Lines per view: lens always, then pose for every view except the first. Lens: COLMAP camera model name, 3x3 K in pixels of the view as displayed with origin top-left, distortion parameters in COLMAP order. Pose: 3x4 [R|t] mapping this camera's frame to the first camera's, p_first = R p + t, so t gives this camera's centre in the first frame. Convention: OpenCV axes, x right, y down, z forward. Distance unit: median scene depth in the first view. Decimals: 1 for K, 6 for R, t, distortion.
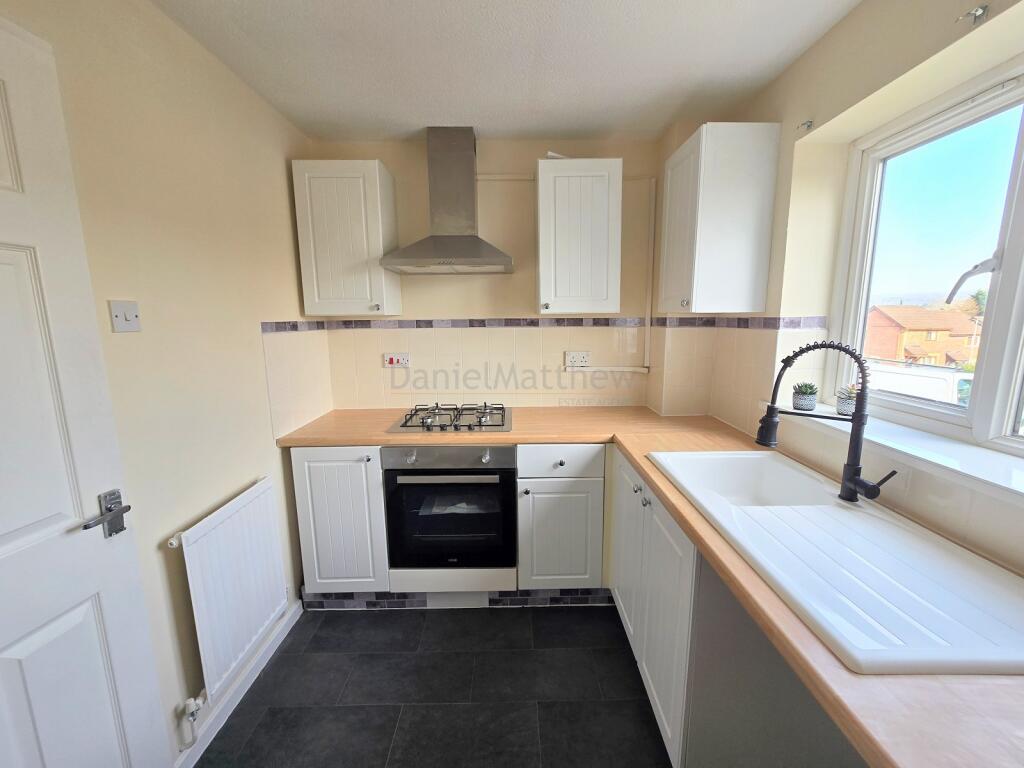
lens RADIAL K [[415.8, 0, 519.4], [0, 415.8, 385.3], [0, 0, 1]] dist [0.001756, 0.000322]
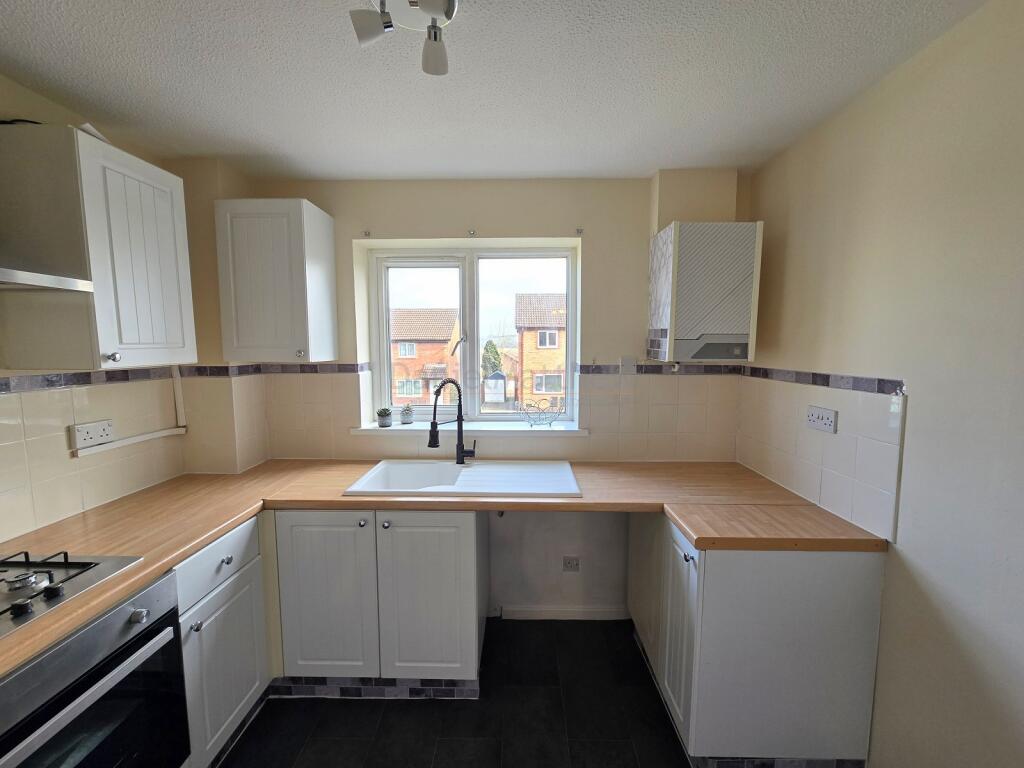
lens RADIAL K [[415.8, 0, 516.7], [0, 415.8, 385.1], [0, 0, 1]] dist [0.001756, 0.000322]
pose [[0.036488, -0.086467, 0.995586, -0.612169], [0.163755, 0.983301, 0.079399, -0.103924], [-0.985826, 0.160135, 0.050038, 0.384306]]
